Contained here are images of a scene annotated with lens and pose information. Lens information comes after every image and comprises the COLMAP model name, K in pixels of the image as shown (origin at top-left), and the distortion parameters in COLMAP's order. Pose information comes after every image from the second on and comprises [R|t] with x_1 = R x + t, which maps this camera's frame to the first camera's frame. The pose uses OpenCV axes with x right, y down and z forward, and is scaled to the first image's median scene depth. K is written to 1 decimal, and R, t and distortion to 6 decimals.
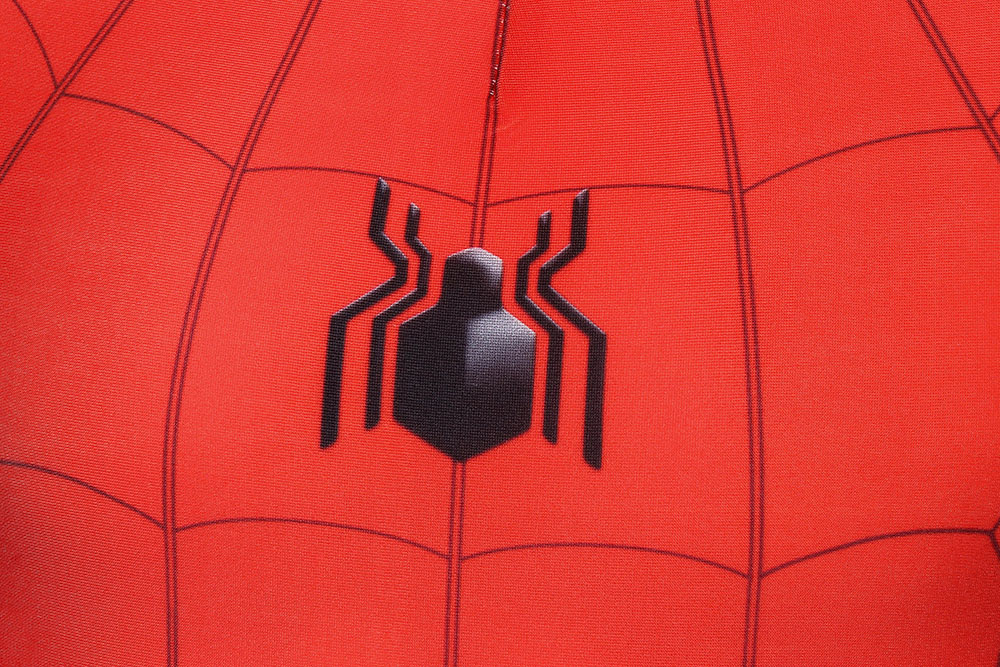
lens RADIAL K [[1143.9, 0, 498.0], [0, 1143.9, 332.0], [0, 0, 1]] dist [0.101331, 0.000000]
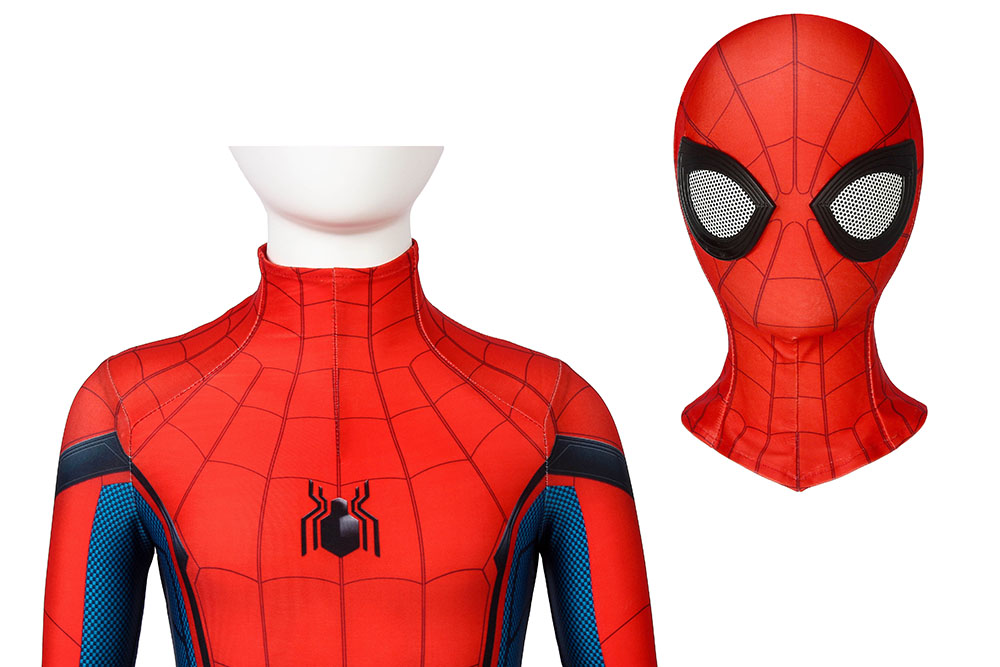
lens RADIAL K [[802.4, 0, 498.3], [0, 802.4, 333.0], [0, 0, 1]] dist [0.007298, 0.002115]
pose [[0.932892, 0.015081, 0.359842, -0.464077], [0.107373, 0.942043, -0.317846, 0.289096], [-0.343780, 0.335153, 0.877205, -1.509942]]
